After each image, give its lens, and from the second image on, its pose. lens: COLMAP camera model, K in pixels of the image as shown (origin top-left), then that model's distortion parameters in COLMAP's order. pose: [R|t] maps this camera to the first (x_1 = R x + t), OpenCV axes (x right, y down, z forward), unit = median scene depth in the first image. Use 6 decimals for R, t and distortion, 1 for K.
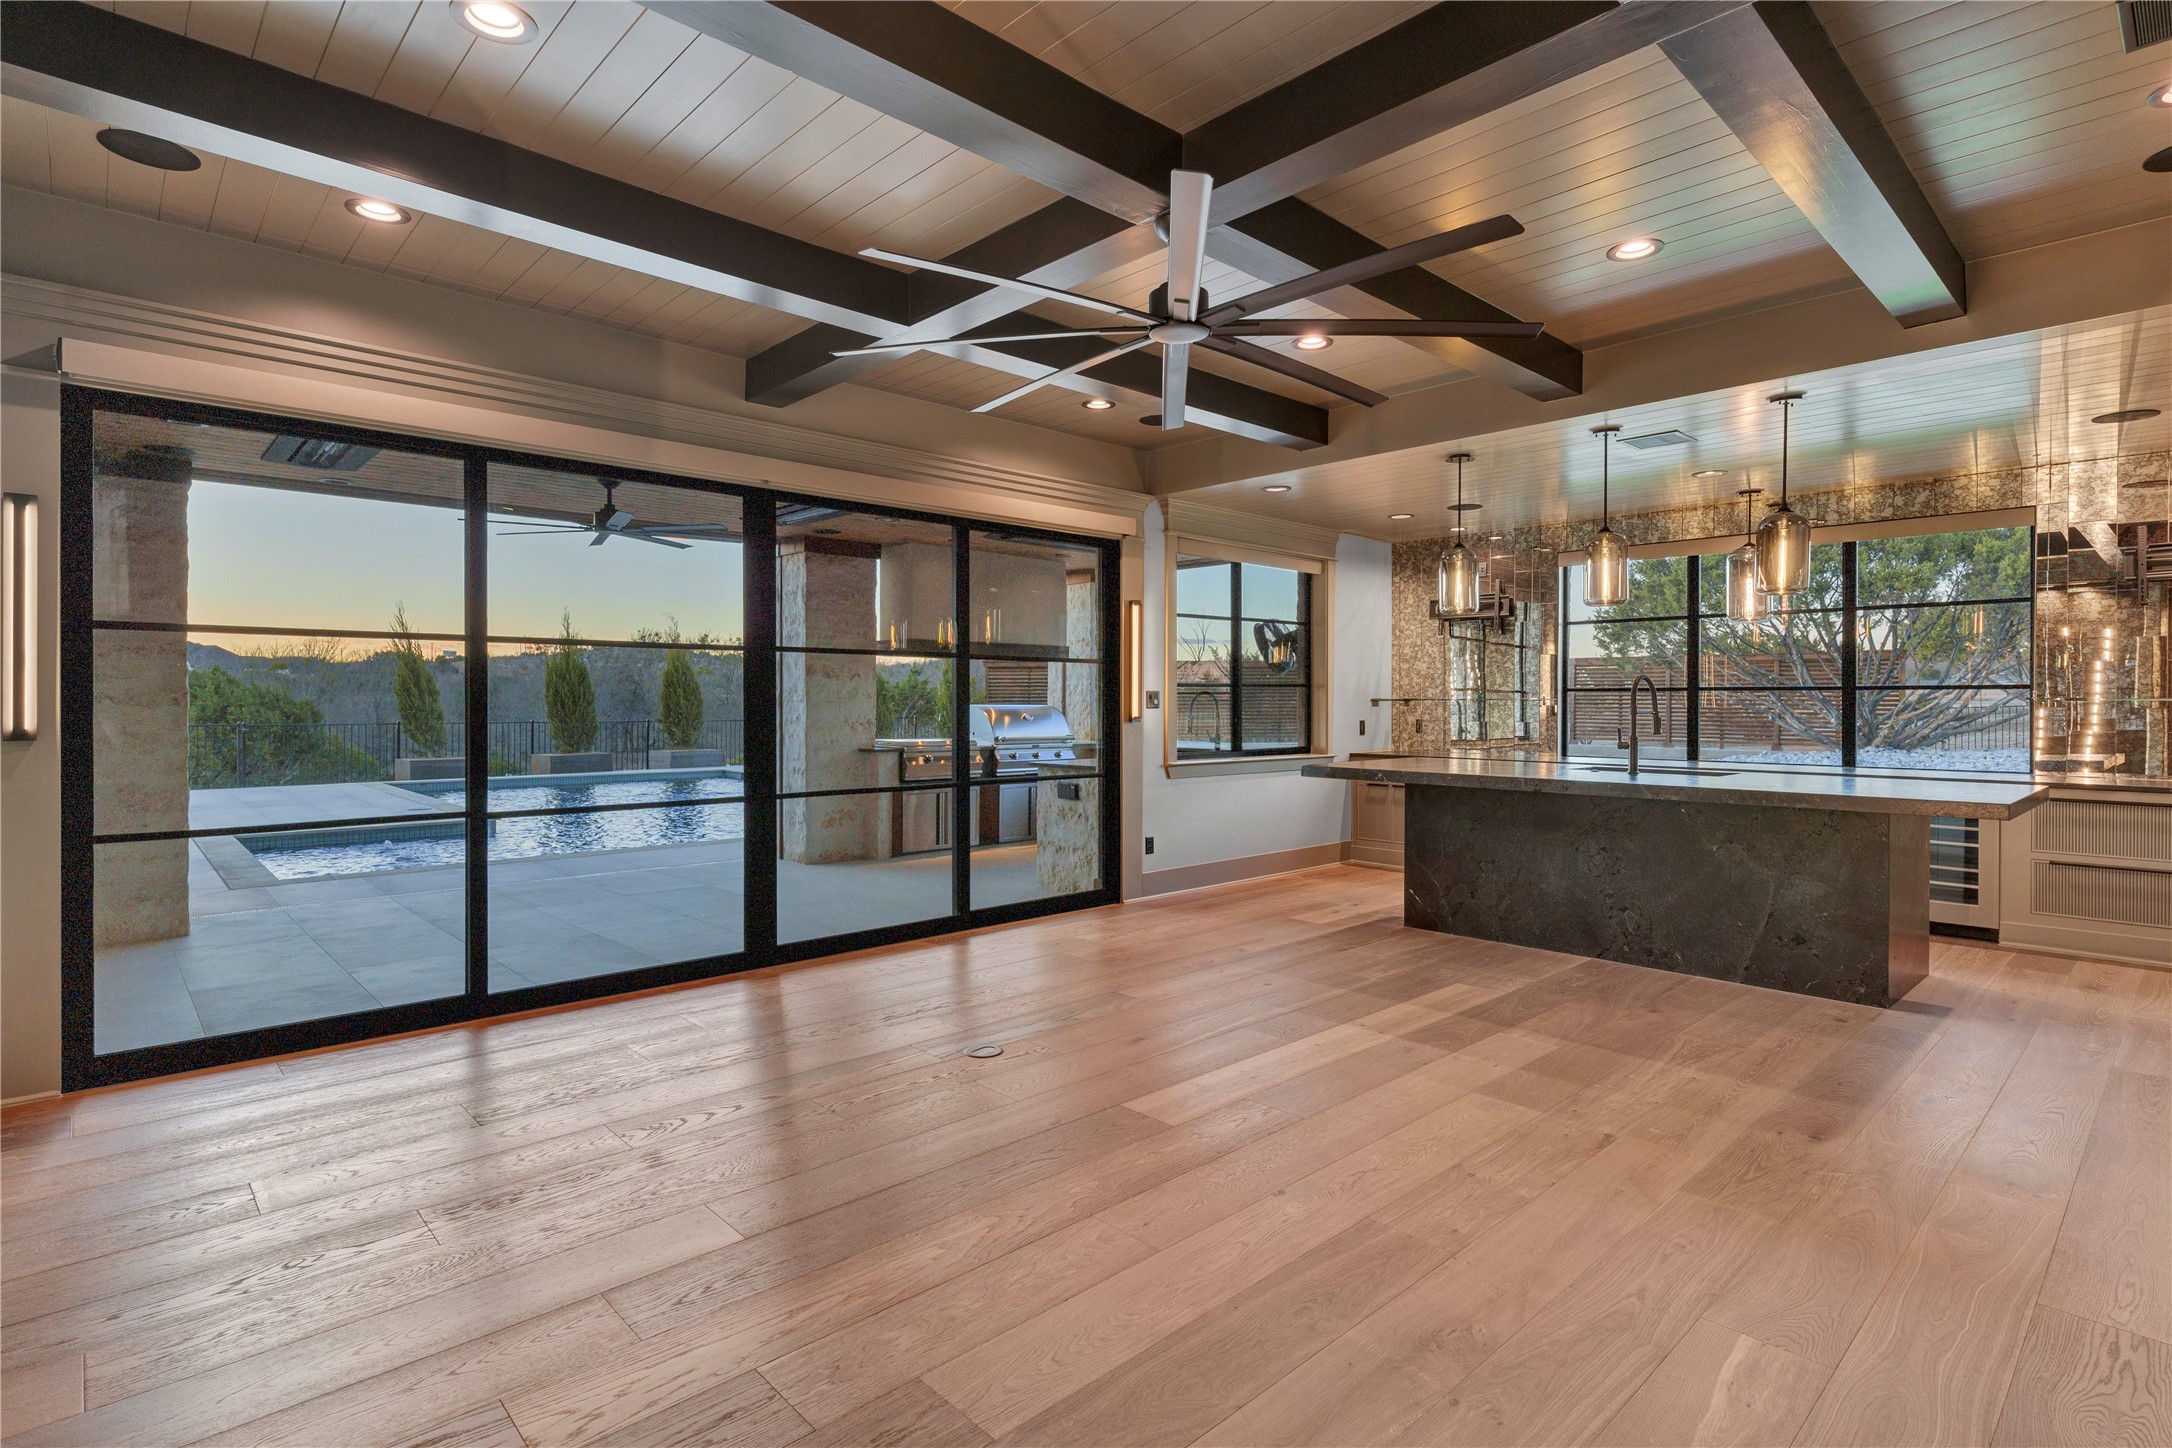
lens RADIAL K [[1051.1, 0, 1088.8], [0, 1051.1, 715.3], [0, 0, 1]] dist [0.001610, 0.000300]
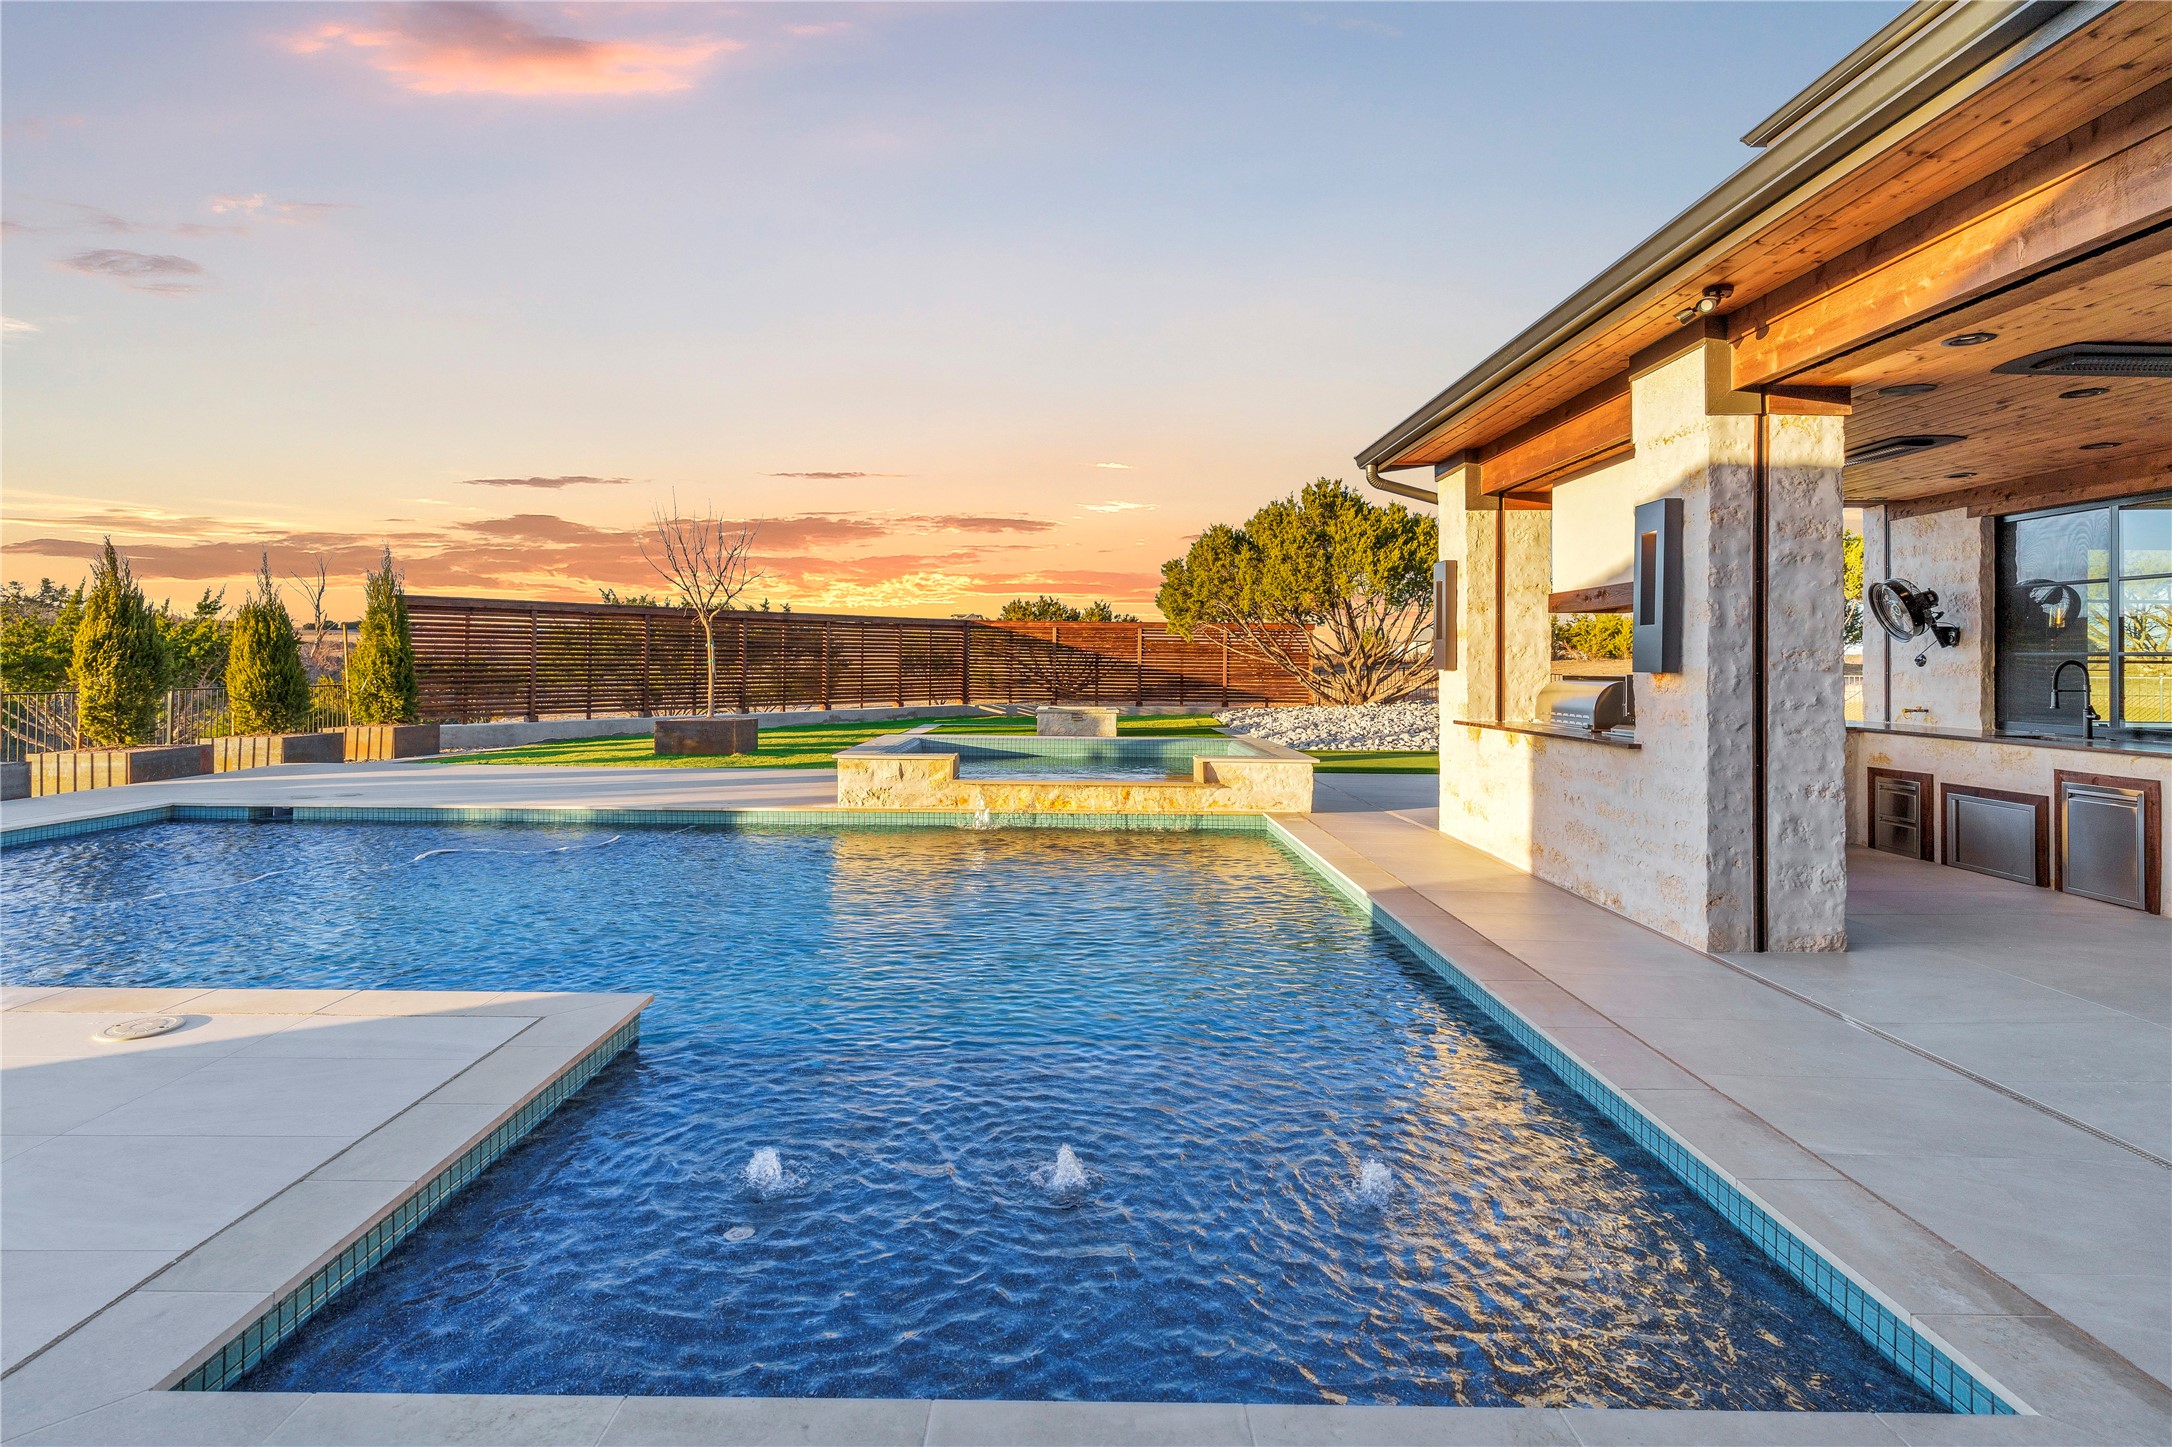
lens RADIAL K [[1083.5, 0, 1059.3], [0, 1083.5, 666.0], [0, 0, 1]] dist [0.003863, 0.000437]
pose [[0.690402, 0.006032, 0.723401, -0.991154], [-0.003353, 0.999981, -0.005138, -0.011341], [-0.723418, 0.001122, 0.690409, 0.886915]]
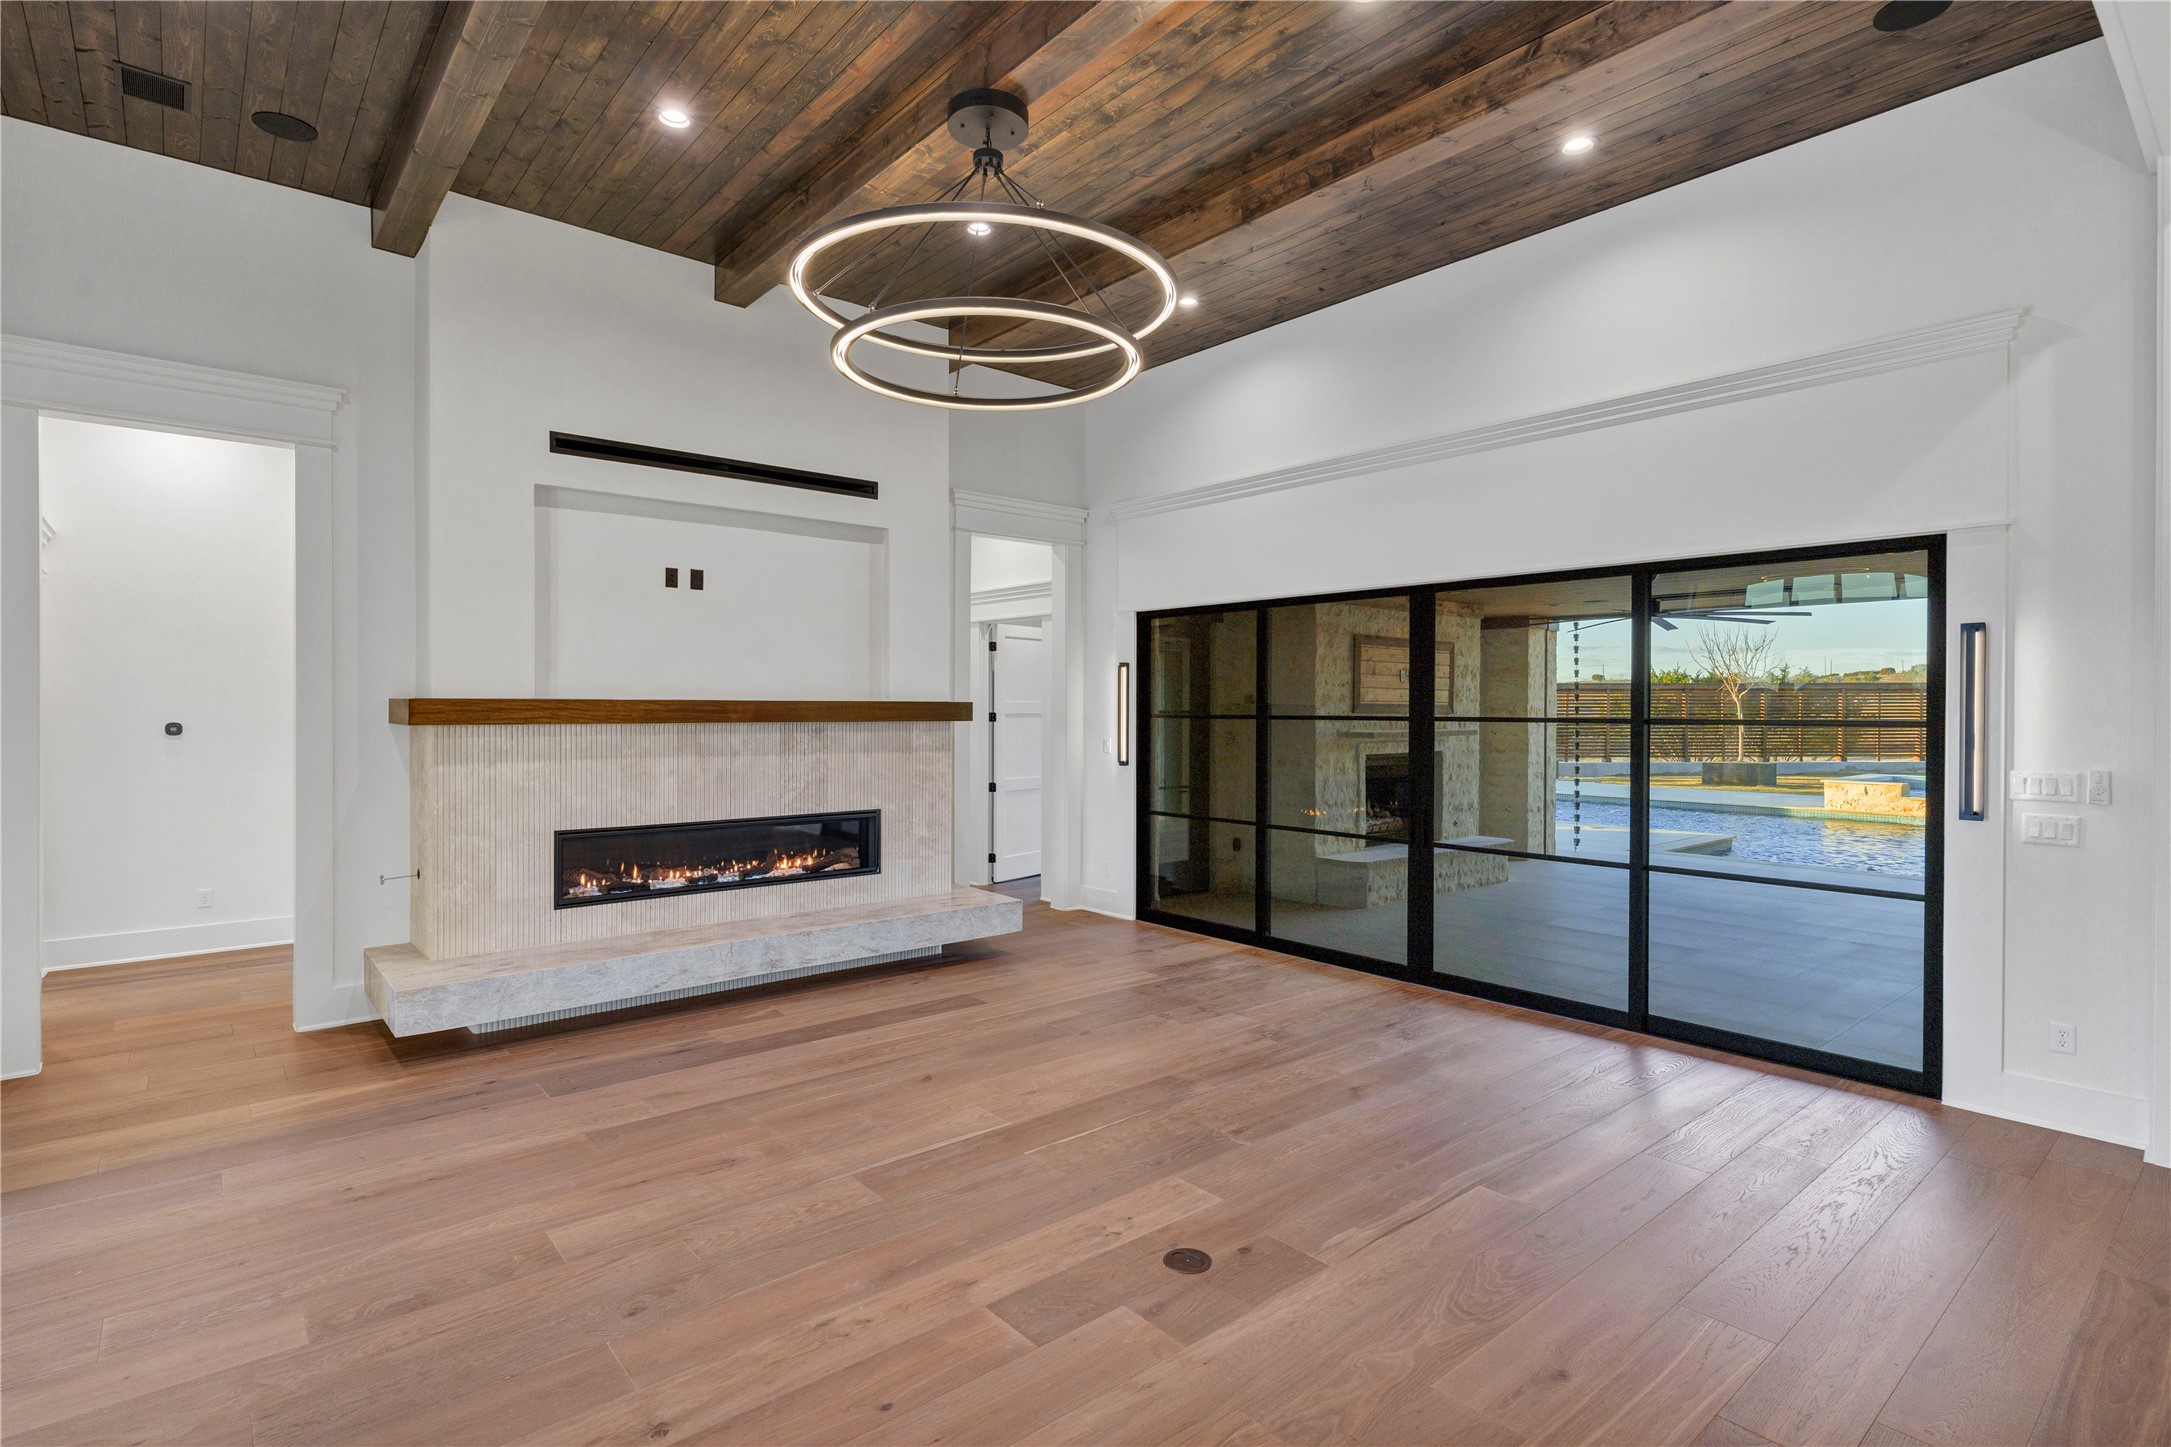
lens RADIAL K [[1050.6, 0, 1088.3], [0, 1050.6, 714.8], [0, 0, 1]] dist [0.001610, 0.000300]
pose [[0.998979, 0.004254, -0.044970, -1.661341], [-0.004404, 0.999985, -0.003232, -0.036400], [0.044956, 0.003426, 0.998983, -0.258468]]
